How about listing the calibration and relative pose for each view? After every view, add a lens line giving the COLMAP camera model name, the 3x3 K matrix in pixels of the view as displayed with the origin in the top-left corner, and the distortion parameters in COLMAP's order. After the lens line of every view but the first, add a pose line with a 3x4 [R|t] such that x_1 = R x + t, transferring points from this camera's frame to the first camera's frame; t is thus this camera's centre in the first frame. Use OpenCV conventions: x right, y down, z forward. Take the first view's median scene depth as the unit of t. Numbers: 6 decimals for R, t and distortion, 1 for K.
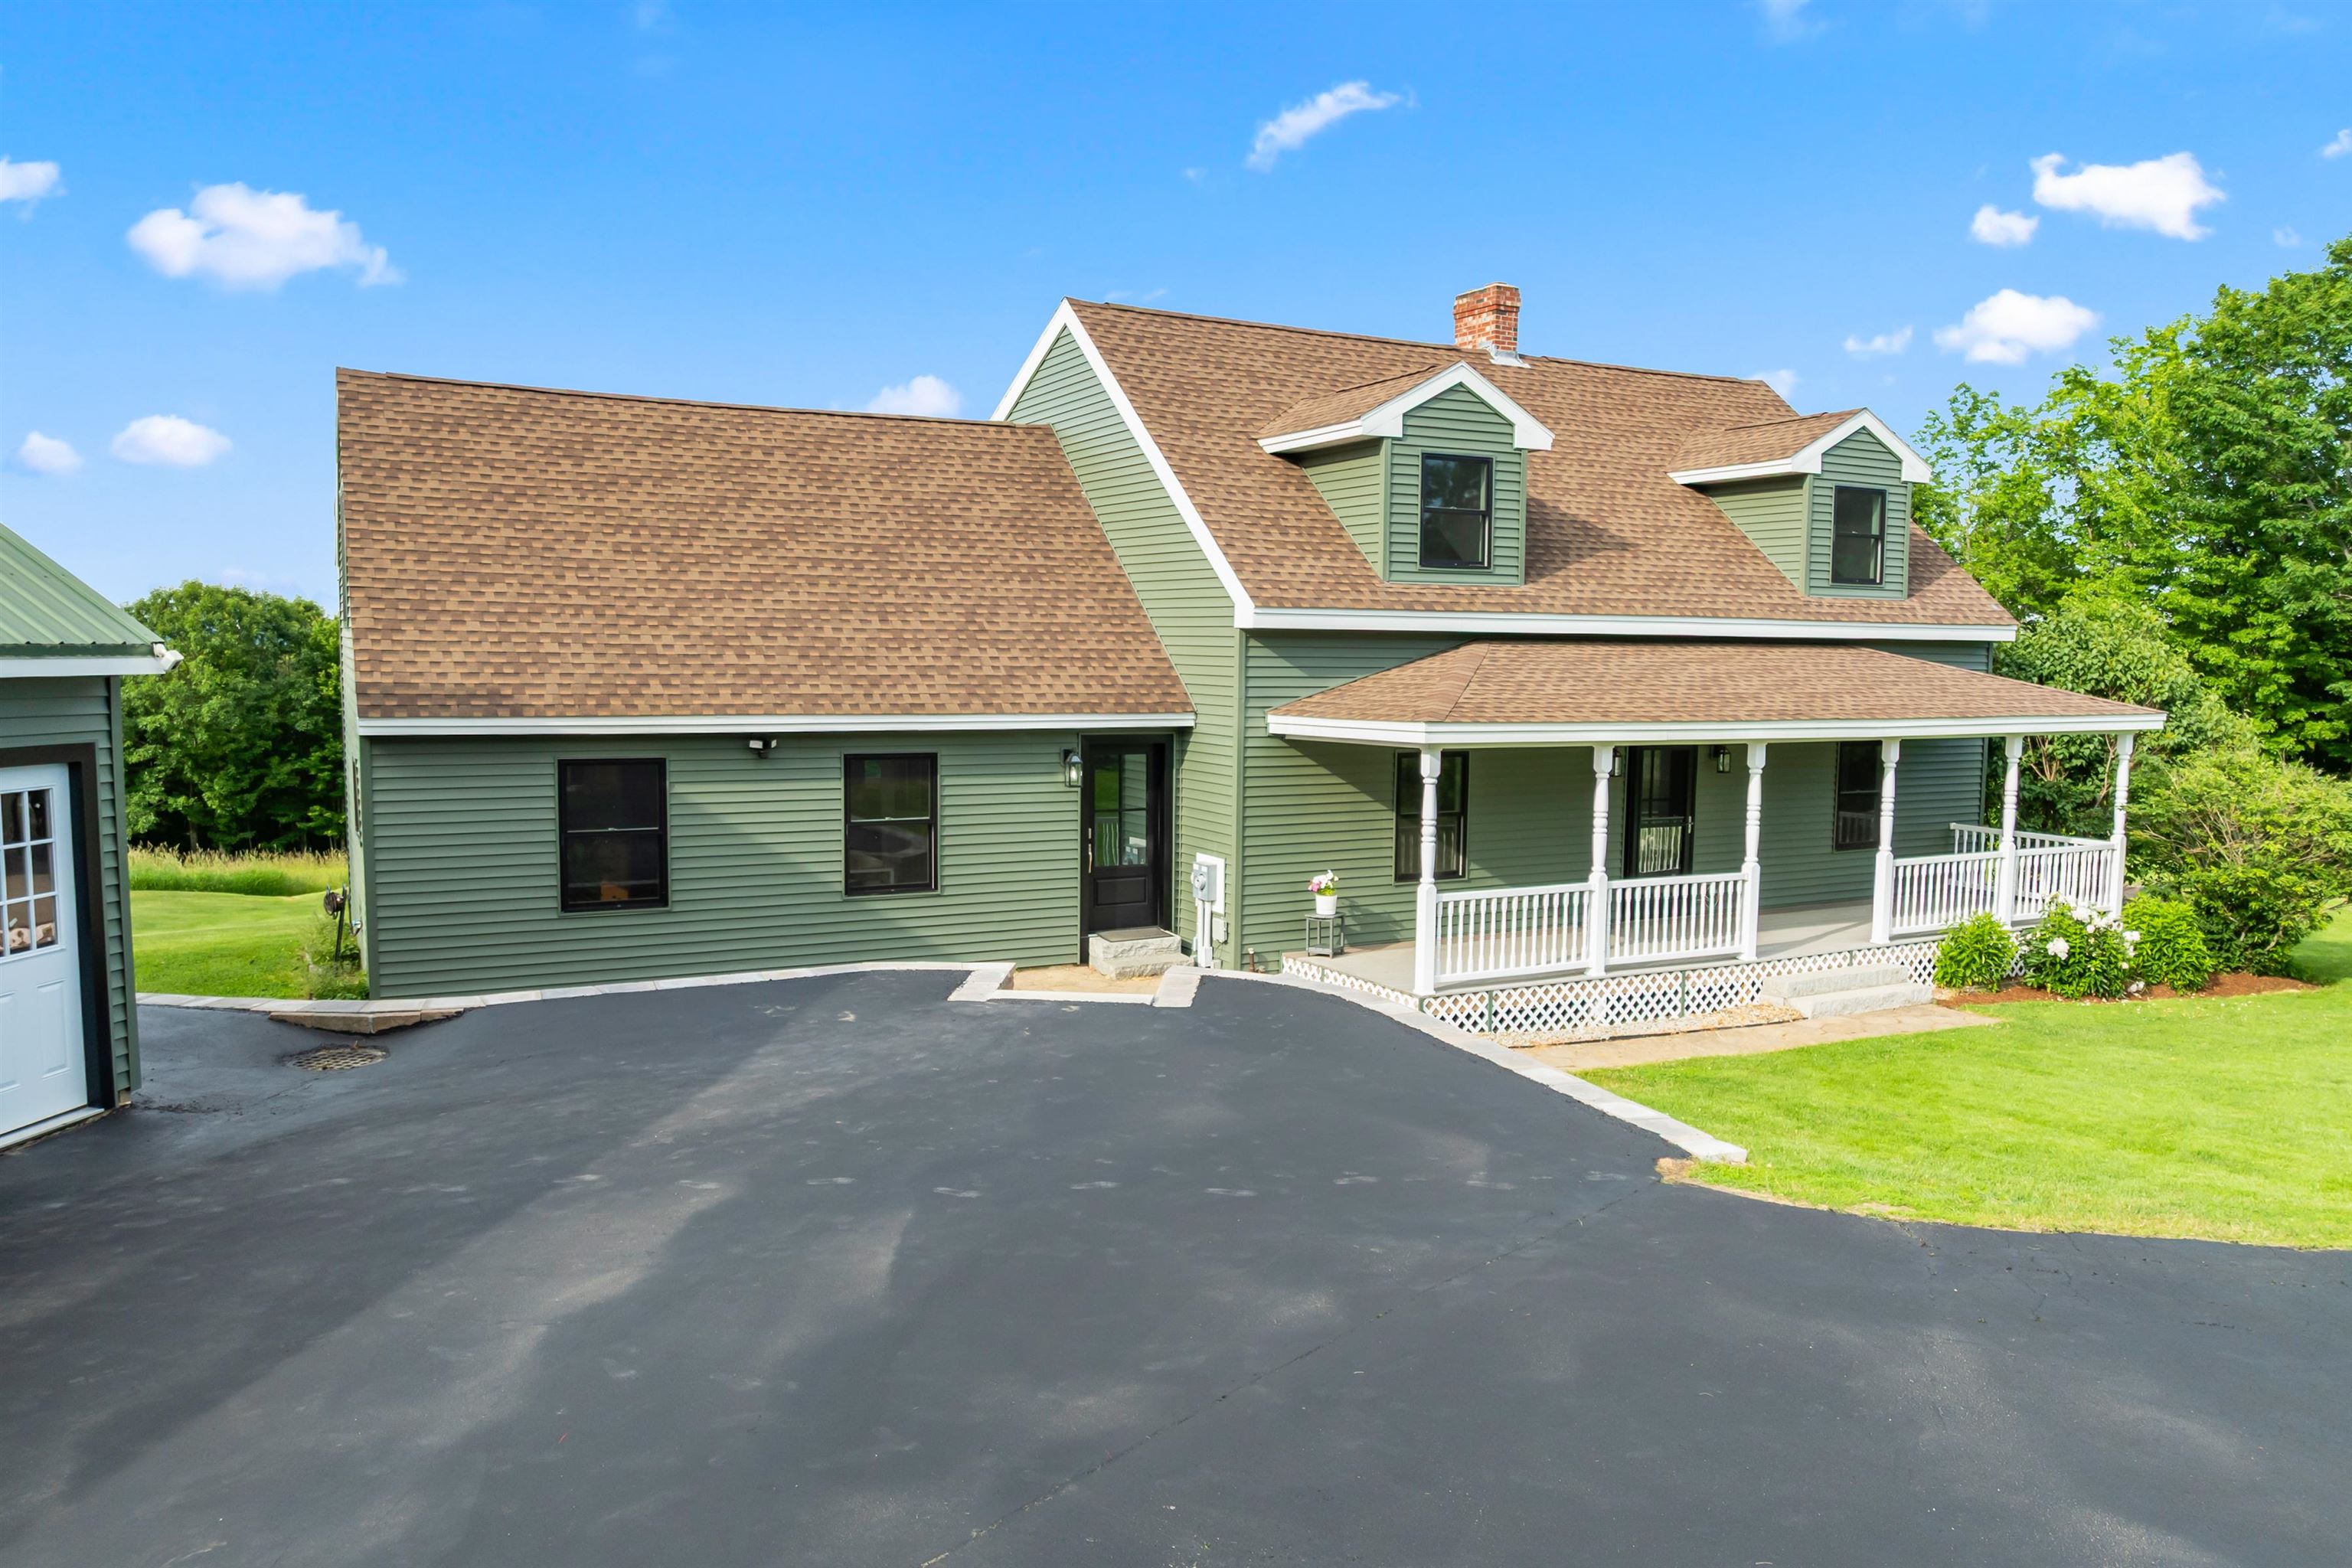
lens RADIAL K [[1682.0, 0, 1189.2], [0, 1682.0, 821.8], [0, 0, 1]] dist [-0.051582, 0.006310]
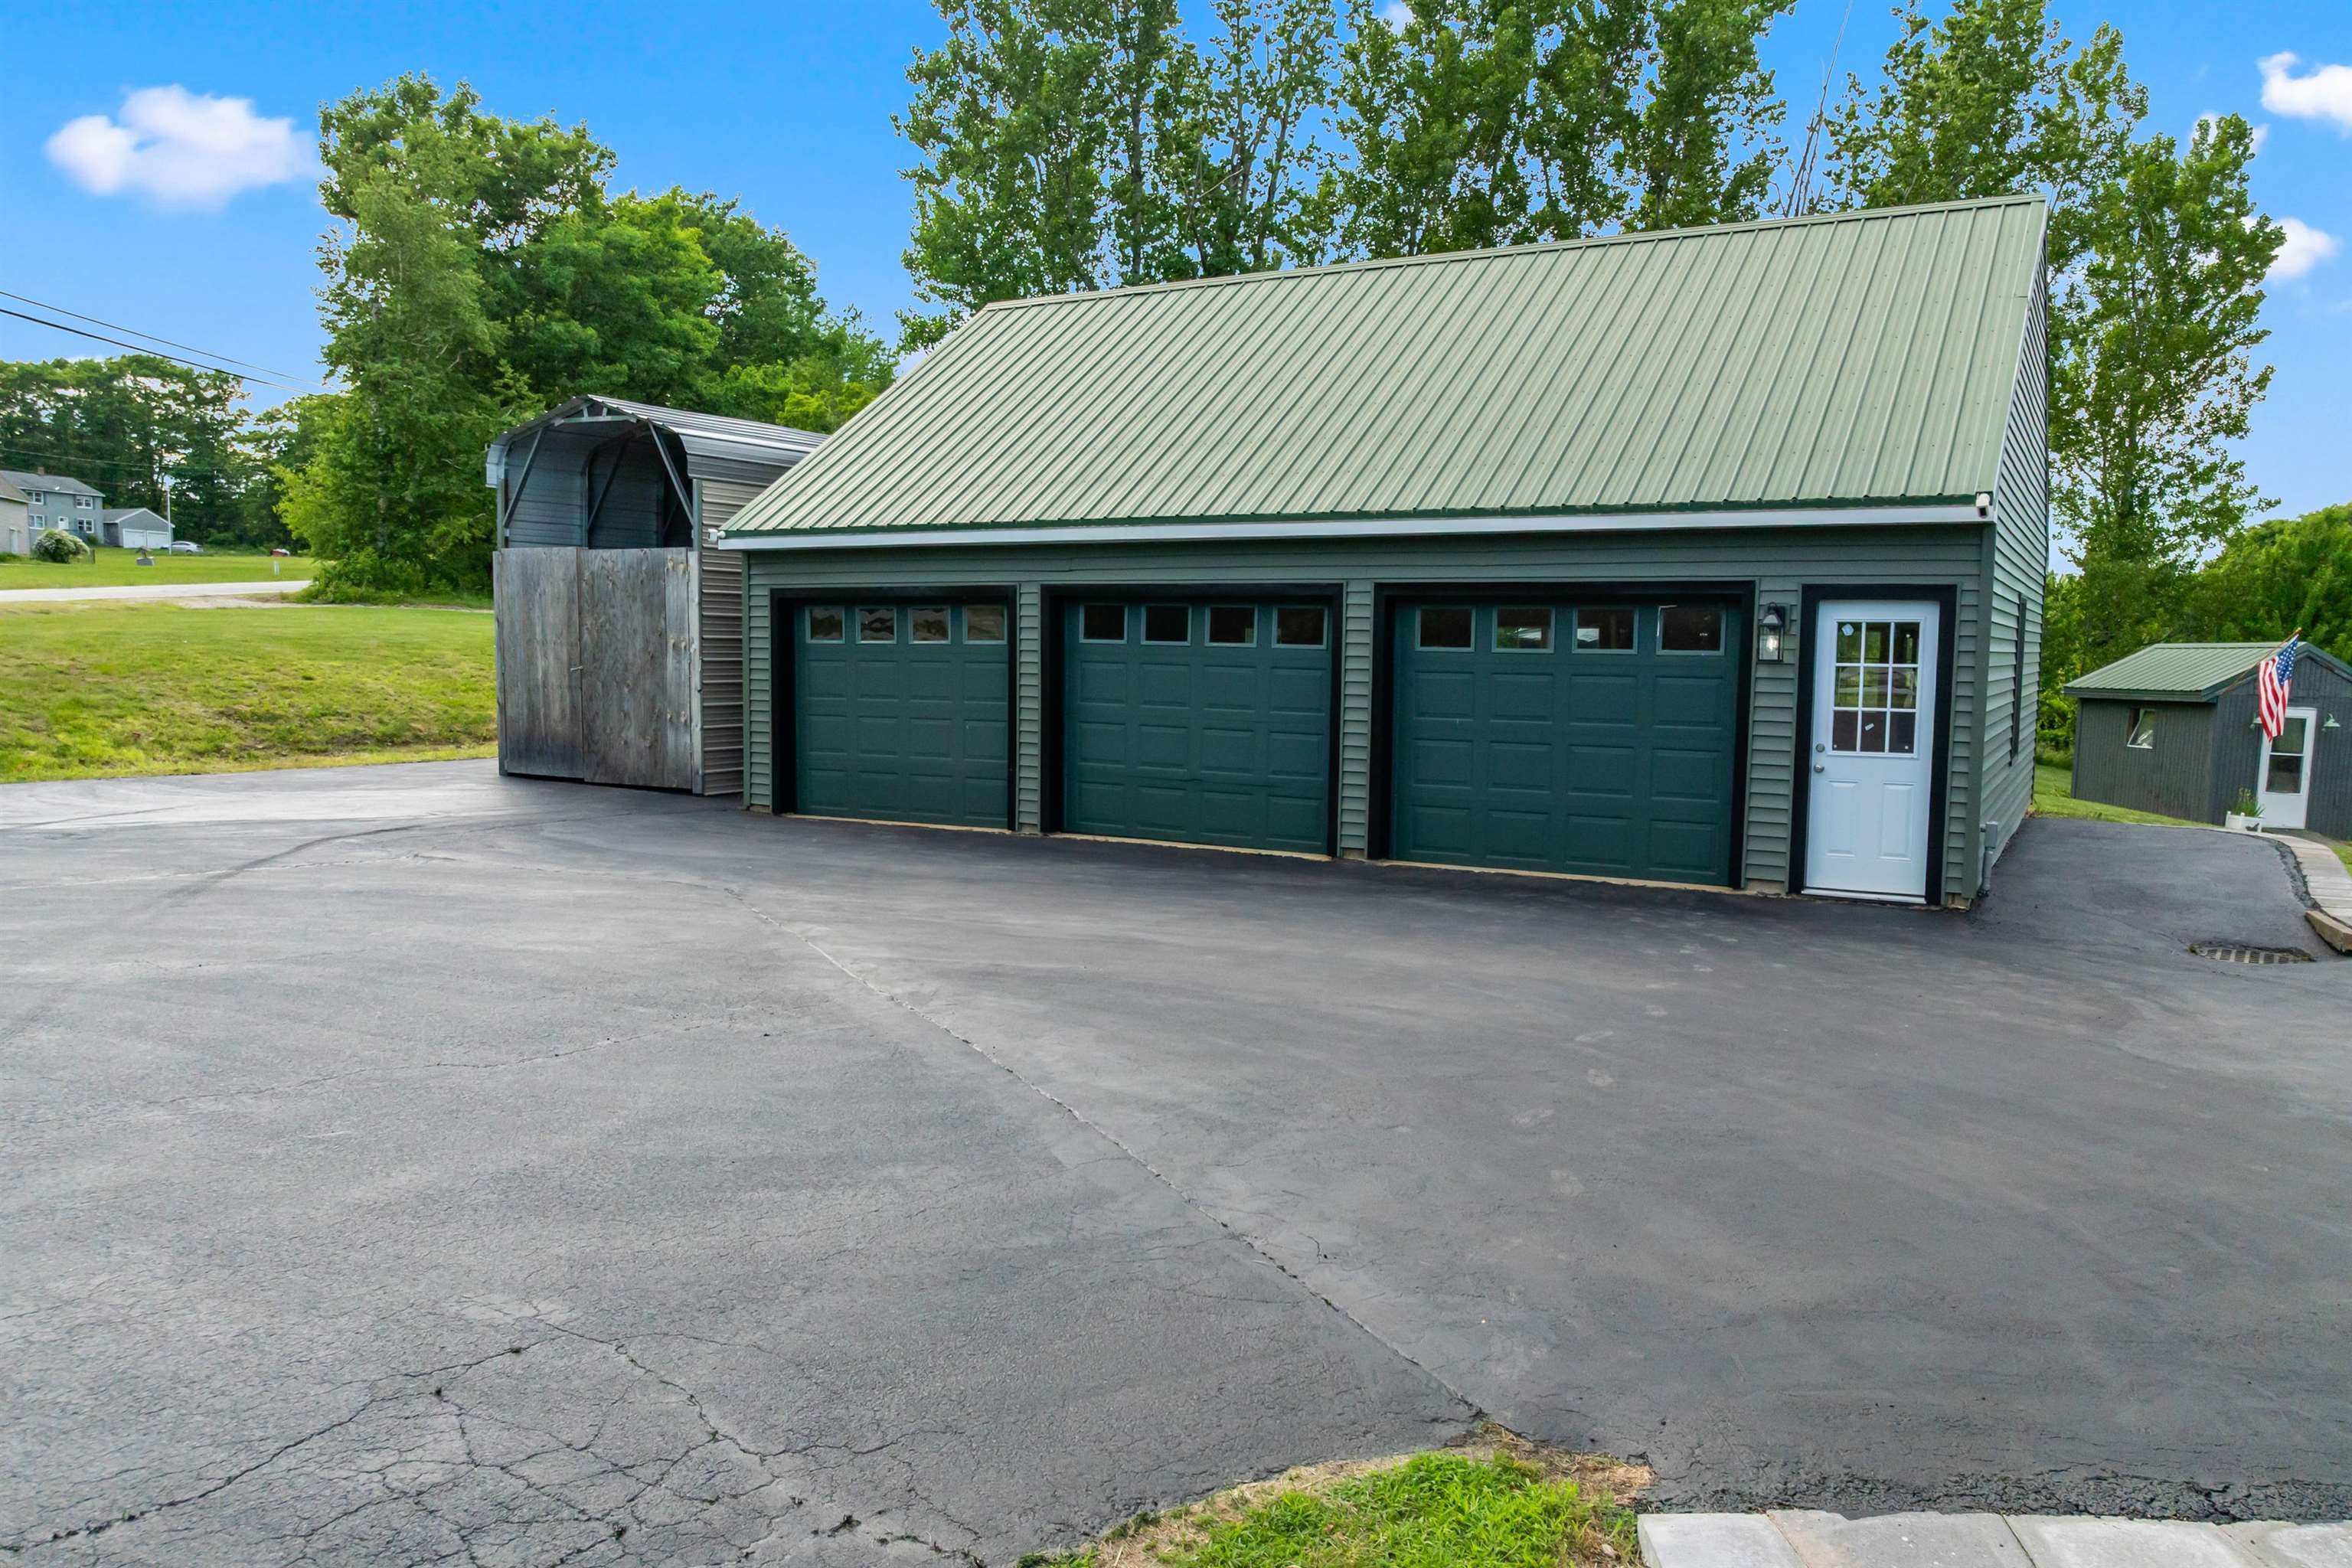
lens RADIAL K [[1661.2, 0, 1204.9], [0, 1661.2, 824.6], [0, 0, 1]] dist [-0.003003, -0.048757]
pose [[-0.390212, 0.085412, -0.916755, 0.340345], [-0.108667, 0.984457, 0.137973, 0.008201], [0.914290, 0.153460, -0.374866, 0.541850]]
